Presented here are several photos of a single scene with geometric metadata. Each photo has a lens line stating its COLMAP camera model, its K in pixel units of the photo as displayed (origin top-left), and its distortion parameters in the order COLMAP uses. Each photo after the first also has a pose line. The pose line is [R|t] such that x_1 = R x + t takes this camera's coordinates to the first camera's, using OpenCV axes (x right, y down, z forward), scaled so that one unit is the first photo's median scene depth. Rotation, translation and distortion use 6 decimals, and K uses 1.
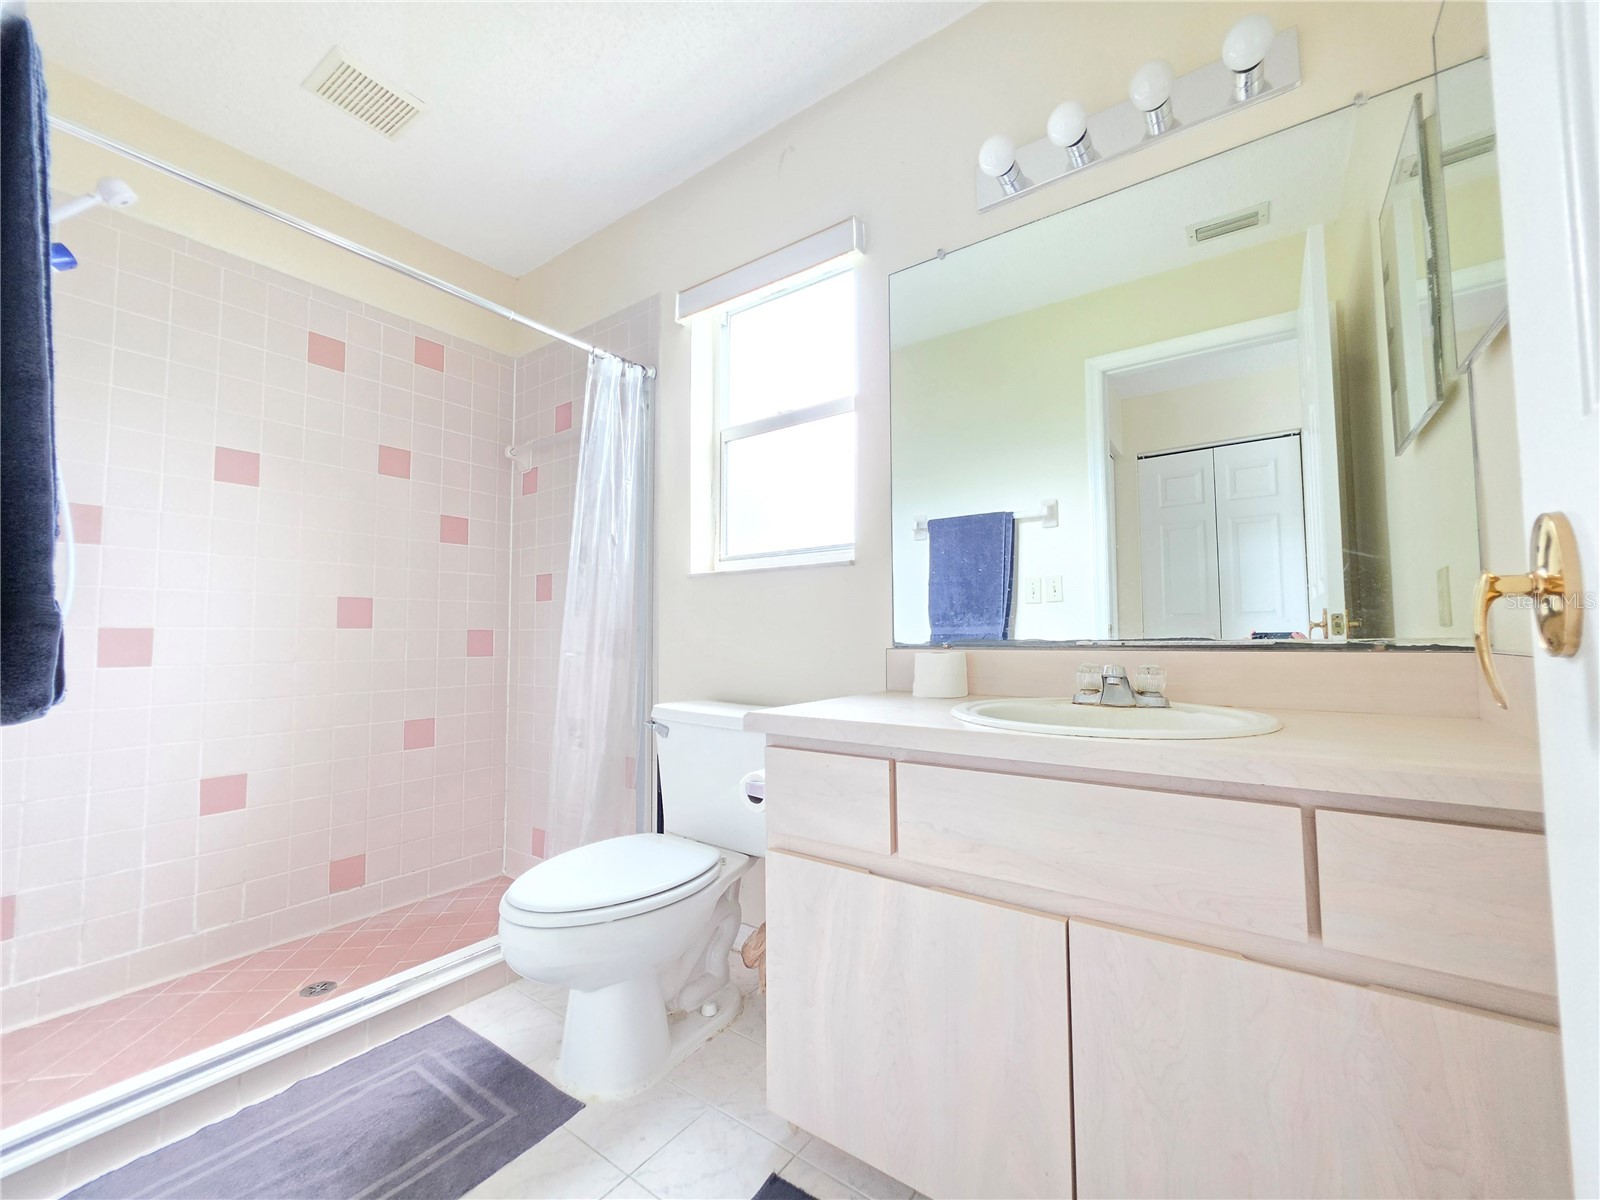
lens RADIAL K [[644.6, 0, 793.8], [0, 644.6, 600.4], [0, 0, 1]] dist [-0.001998, 0.000199]
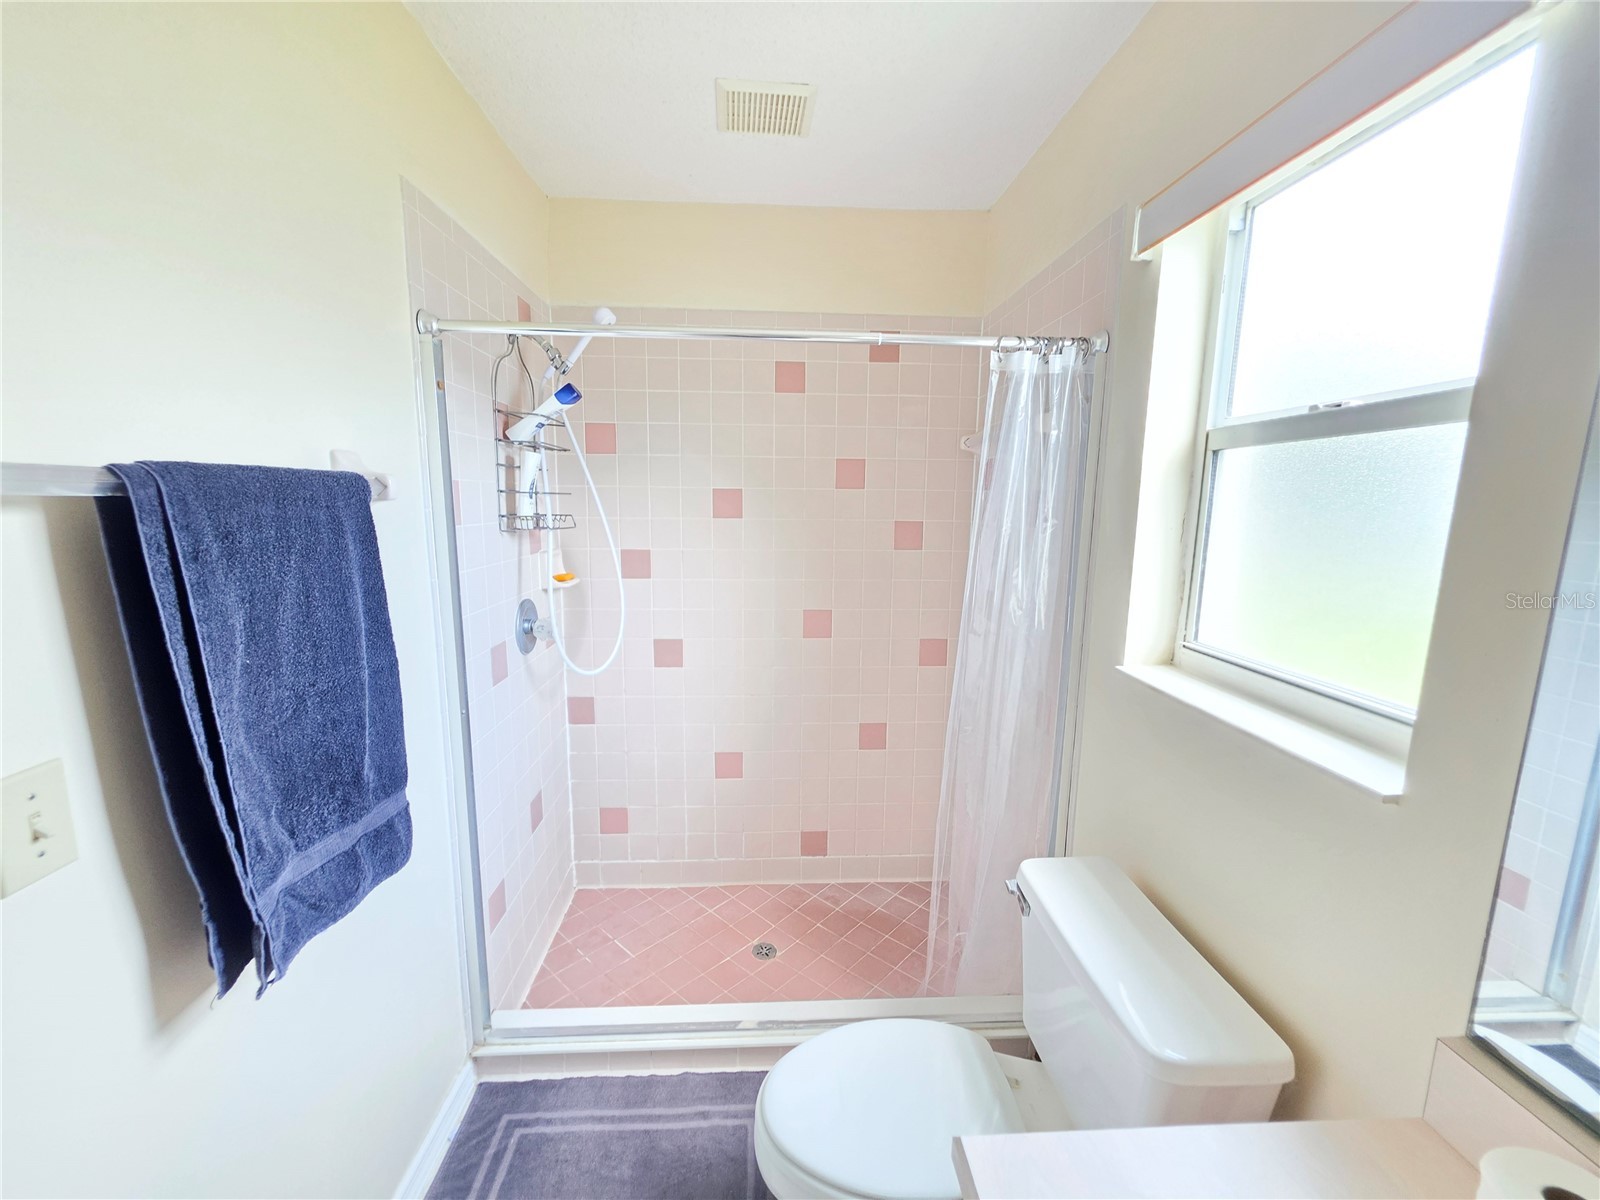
lens RADIAL K [[644.6, 0, 793.8], [0, 644.6, 600.4], [0, 0, 1]] dist [-0.001998, 0.000199]
pose [[0.629050, 0.132219, -0.766038, 0.125782], [0.028579, 0.980830, 0.192760, -0.243903], [0.776839, -0.143149, 0.613212, 0.330282]]
